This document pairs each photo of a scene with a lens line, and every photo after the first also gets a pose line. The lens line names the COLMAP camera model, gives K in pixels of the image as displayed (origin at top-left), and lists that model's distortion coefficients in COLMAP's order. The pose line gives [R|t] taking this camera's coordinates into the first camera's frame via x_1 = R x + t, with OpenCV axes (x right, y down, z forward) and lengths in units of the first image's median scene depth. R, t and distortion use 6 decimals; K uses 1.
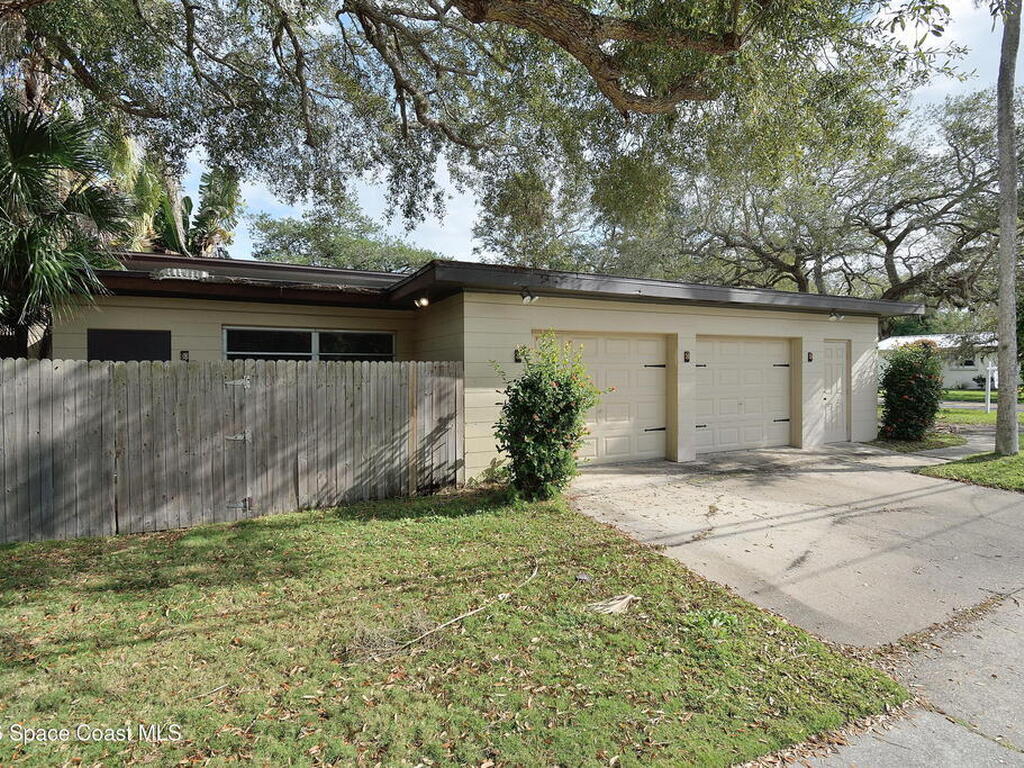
lens RADIAL K [[509.6, 0, 516.1], [0, 509.6, 381.7], [0, 0, 1]] dist [0.021553, -0.028209]
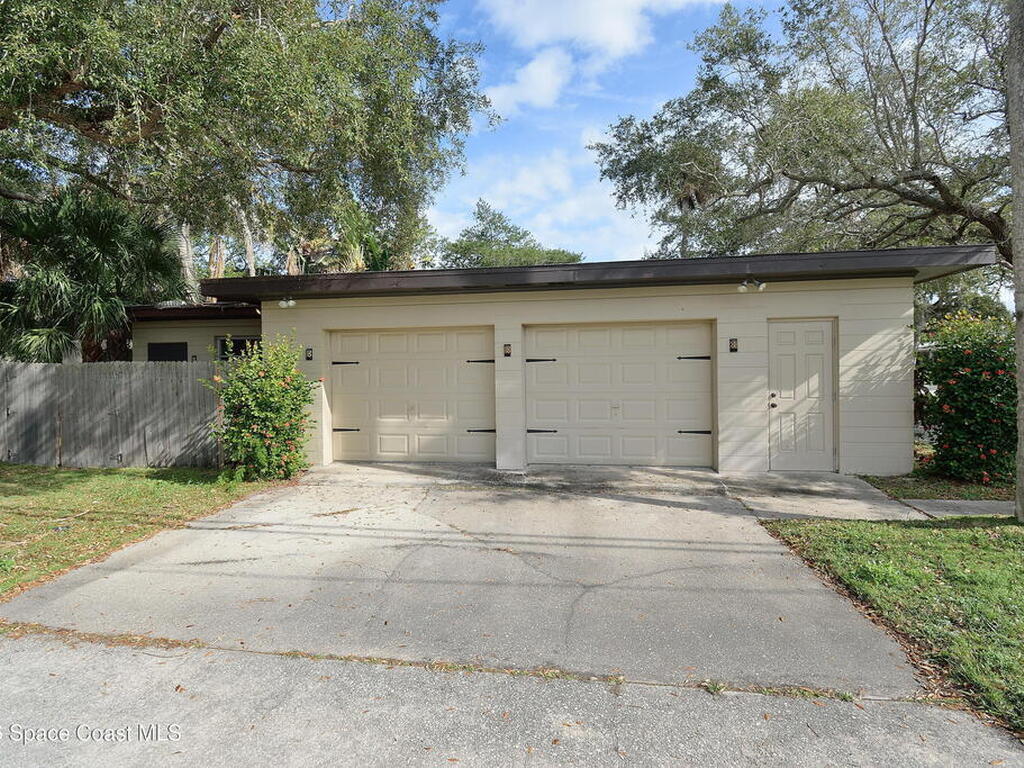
lens RADIAL K [[509.6, 0, 516.1], [0, 509.6, 381.7], [0, 0, 1]] dist [0.021553, -0.028209]
pose [[0.824035, 0.008493, -0.566475, 1.203038], [-0.007307, 0.999964, 0.004364, 0.002165], [0.566491, 0.000543, 0.824067, 0.405462]]
